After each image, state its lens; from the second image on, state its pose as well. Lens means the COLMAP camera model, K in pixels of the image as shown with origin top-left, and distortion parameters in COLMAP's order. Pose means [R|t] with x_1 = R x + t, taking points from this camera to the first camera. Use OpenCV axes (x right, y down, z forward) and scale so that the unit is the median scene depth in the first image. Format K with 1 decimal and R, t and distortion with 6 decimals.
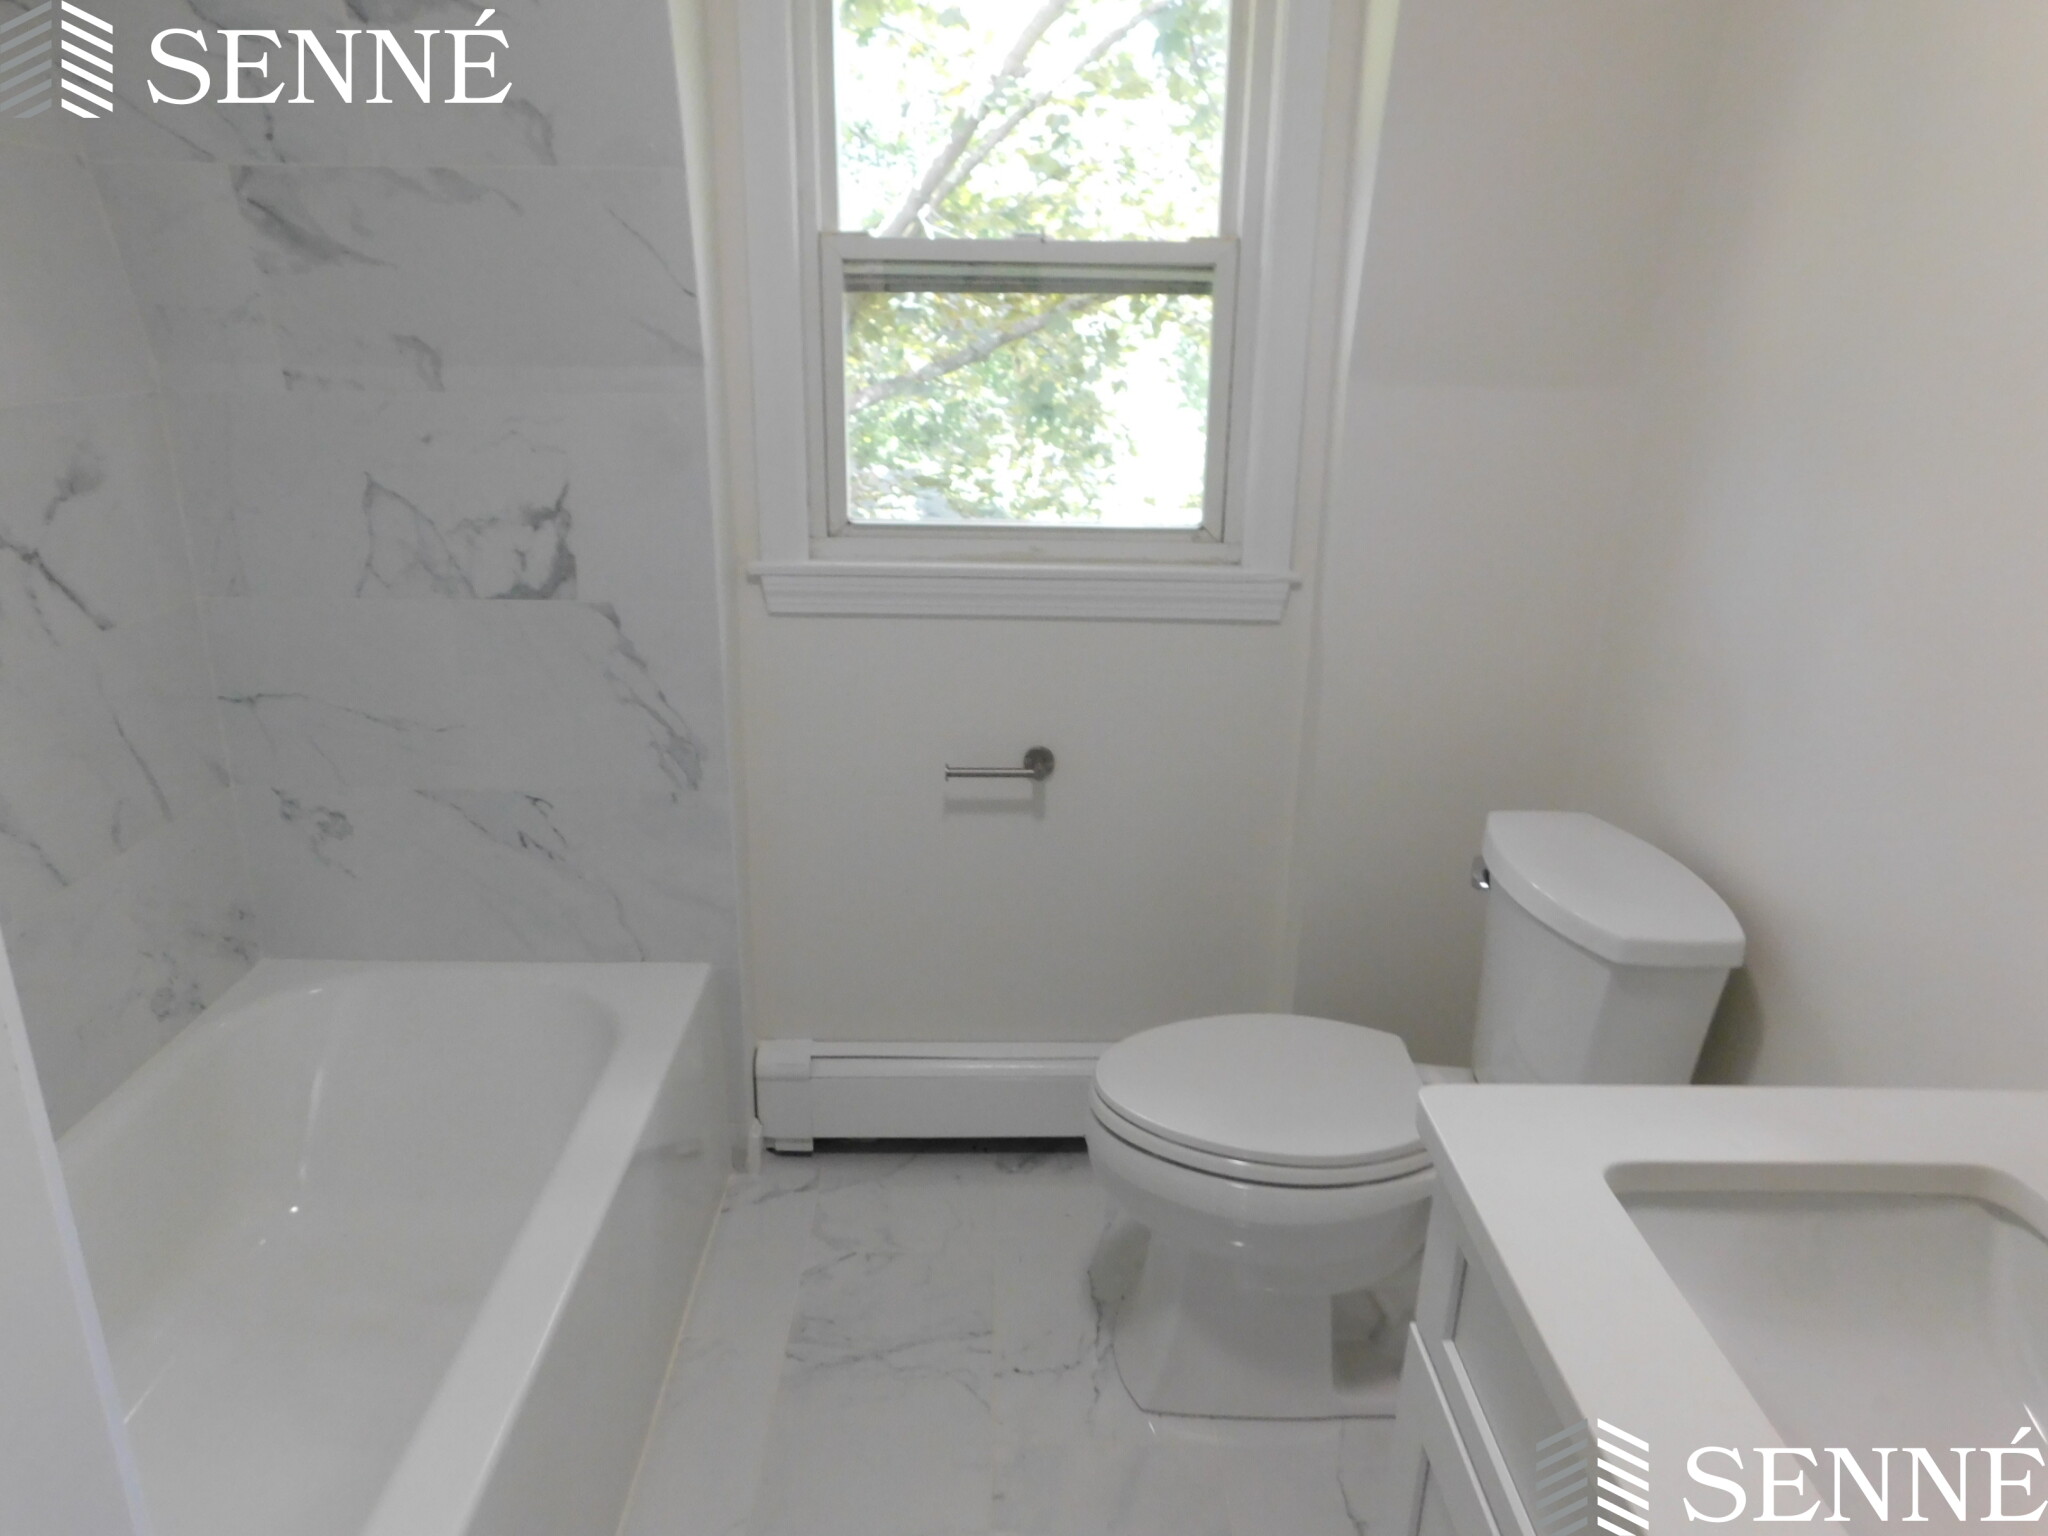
lens RADIAL K [[1363.8, 0, 1023.5], [0, 1363.8, 763.5], [0, 0, 1]] dist [-0.069283, 0.063757]
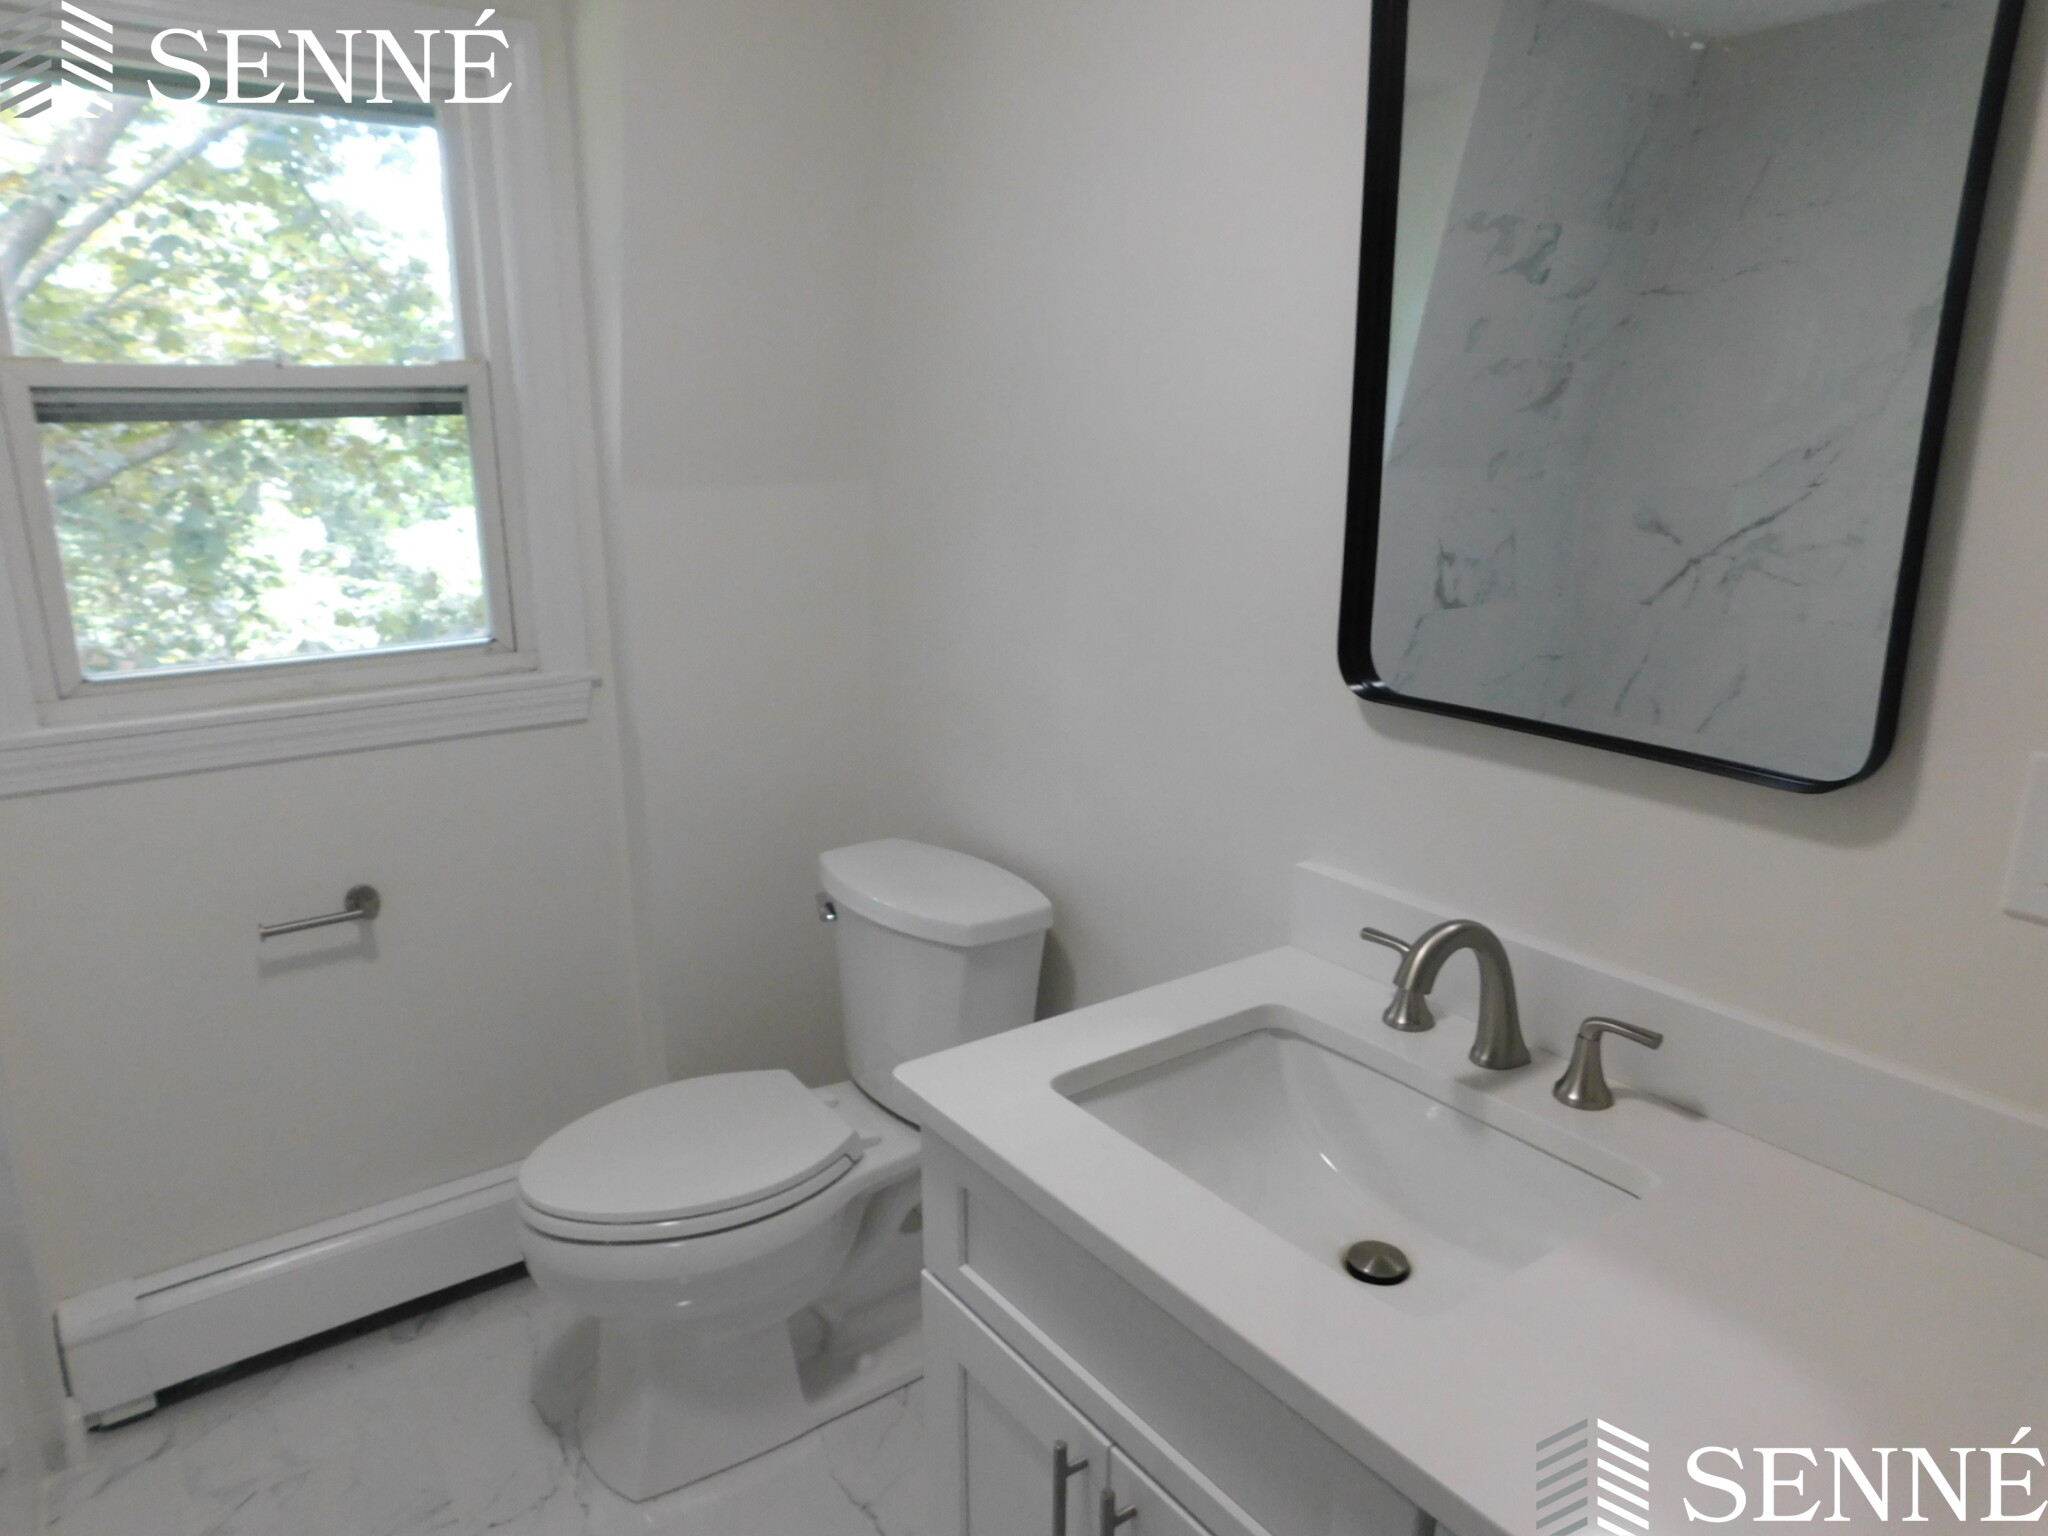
lens RADIAL K [[1354.5, 0, 1024.0], [0, 1354.5, 768.0], [0, 0, 1]] dist [-0.067799, 0.041689]
pose [[0.817390, -0.164142, 0.552206, -0.115144], [0.200448, 0.979689, -0.005498, 0.005568], [-0.540088, 0.115183, 0.833689, -0.040288]]
